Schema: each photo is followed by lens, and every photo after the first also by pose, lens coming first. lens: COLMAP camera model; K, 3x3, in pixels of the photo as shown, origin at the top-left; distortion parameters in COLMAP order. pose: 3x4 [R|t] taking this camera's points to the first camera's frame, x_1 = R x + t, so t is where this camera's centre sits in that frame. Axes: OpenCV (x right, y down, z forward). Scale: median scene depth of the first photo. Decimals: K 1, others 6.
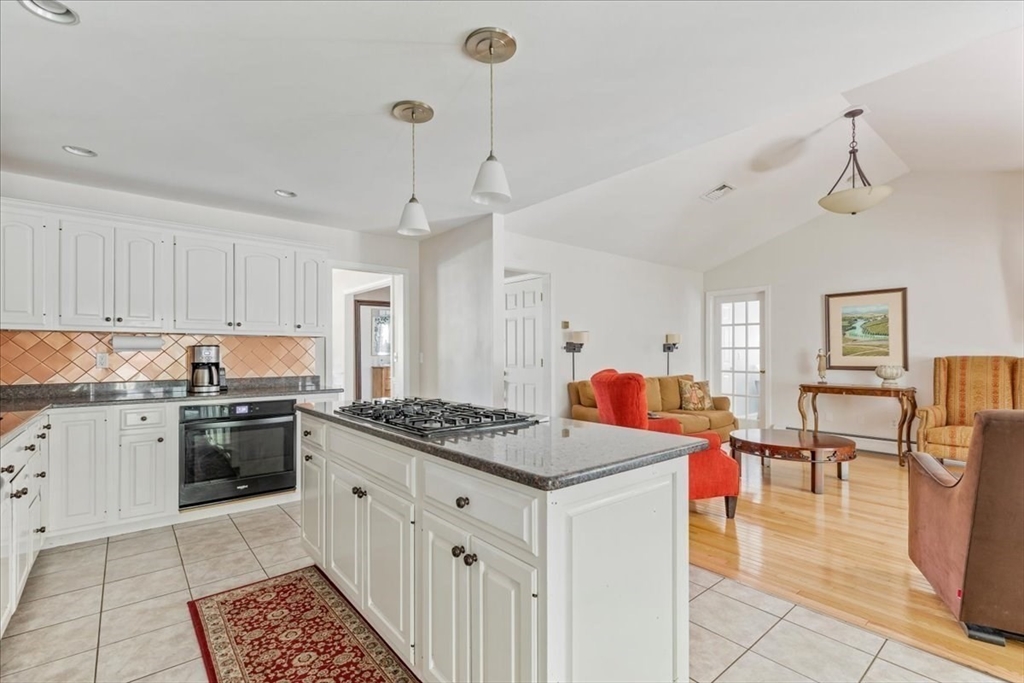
lens RADIAL K [[461.2, 0, 511.9], [0, 461.2, 350.8], [0, 0, 1]] dist [0.004326, 0.000109]
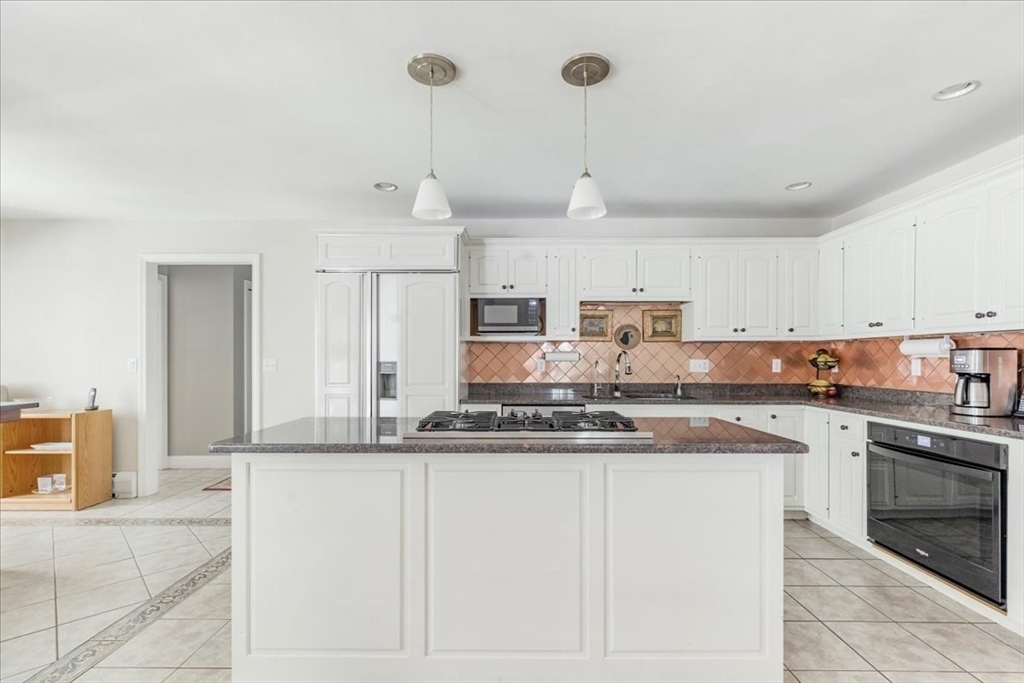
lens RADIAL K [[461.2, 0, 511.9], [0, 461.2, 358.3], [0, 0, 1]] dist [0.004326, 0.000109]
pose [[-0.642592, -0.000705, -0.766208, 0.272693], [0.000766, 0.999998, -0.001563, 0.003164], [0.766208, -0.001591, -0.642590, 0.788852]]
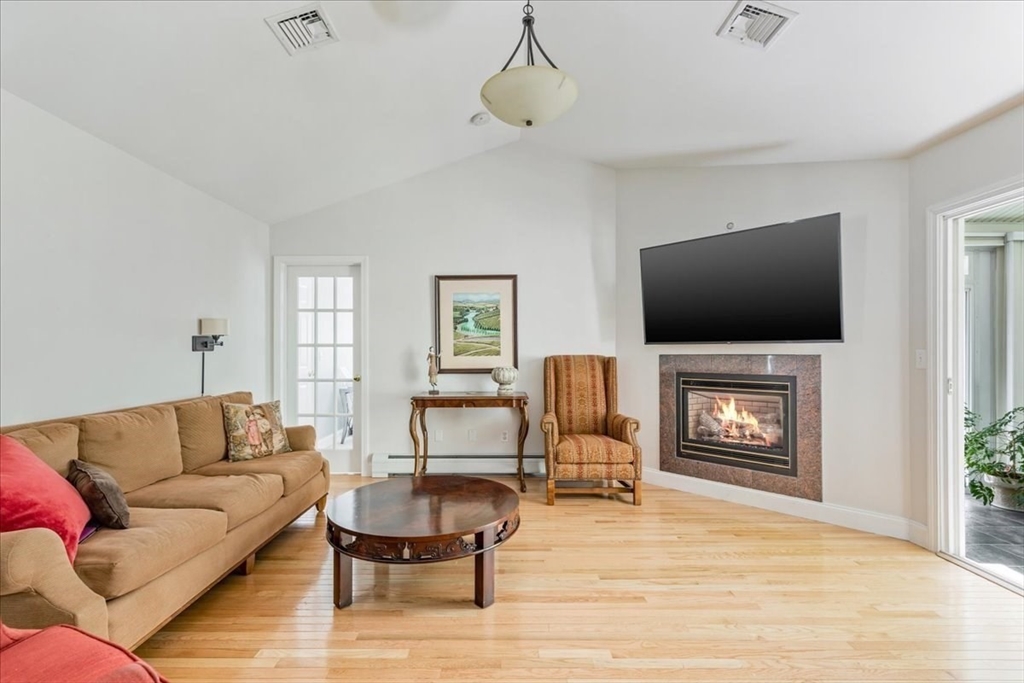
lens RADIAL K [[461.2, 0, 496.5], [0, 461.2, 348.0], [0, 0, 1]] dist [0.004326, 0.000109]
pose [[0.653468, 0.003810, 0.756944, 0.223655], [-0.001009, 0.999991, -0.004162, 0.001157], [-0.756953, 0.001956, 0.653466, 0.562108]]
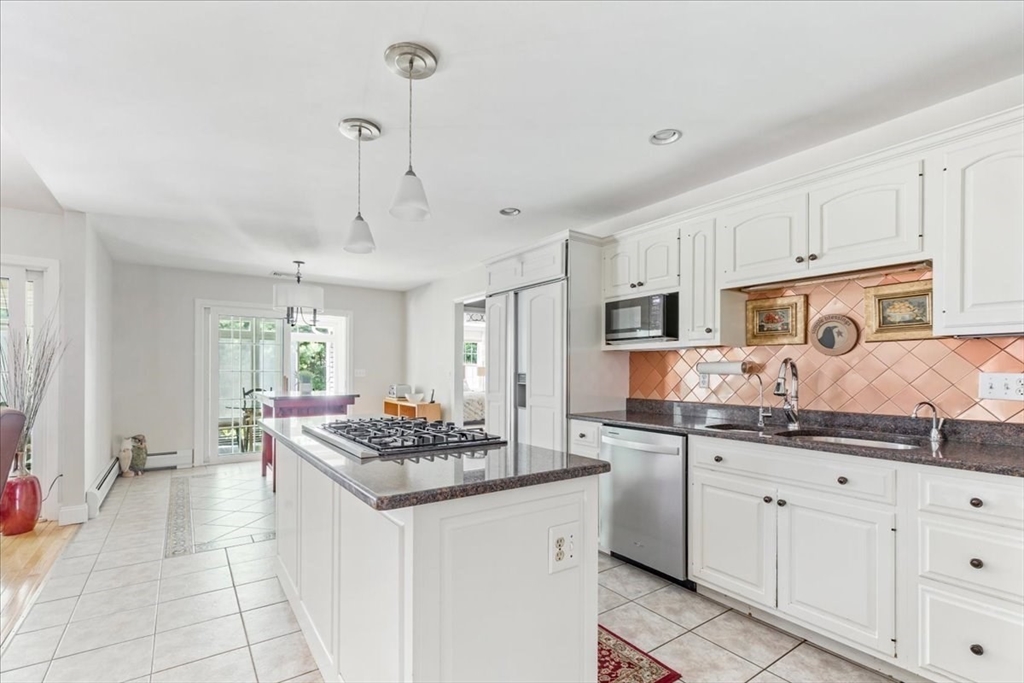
lens RADIAL K [[467.9, 0, 507.2], [0, 467.9, 366.7], [0, 0, 1]] dist [0.004446, -0.000302]
pose [[-0.996575, -0.003249, 0.082629, -0.251546], [-0.003968, 0.999956, -0.008530, 0.003621], [-0.082598, -0.008829, -0.996544, 0.978632]]
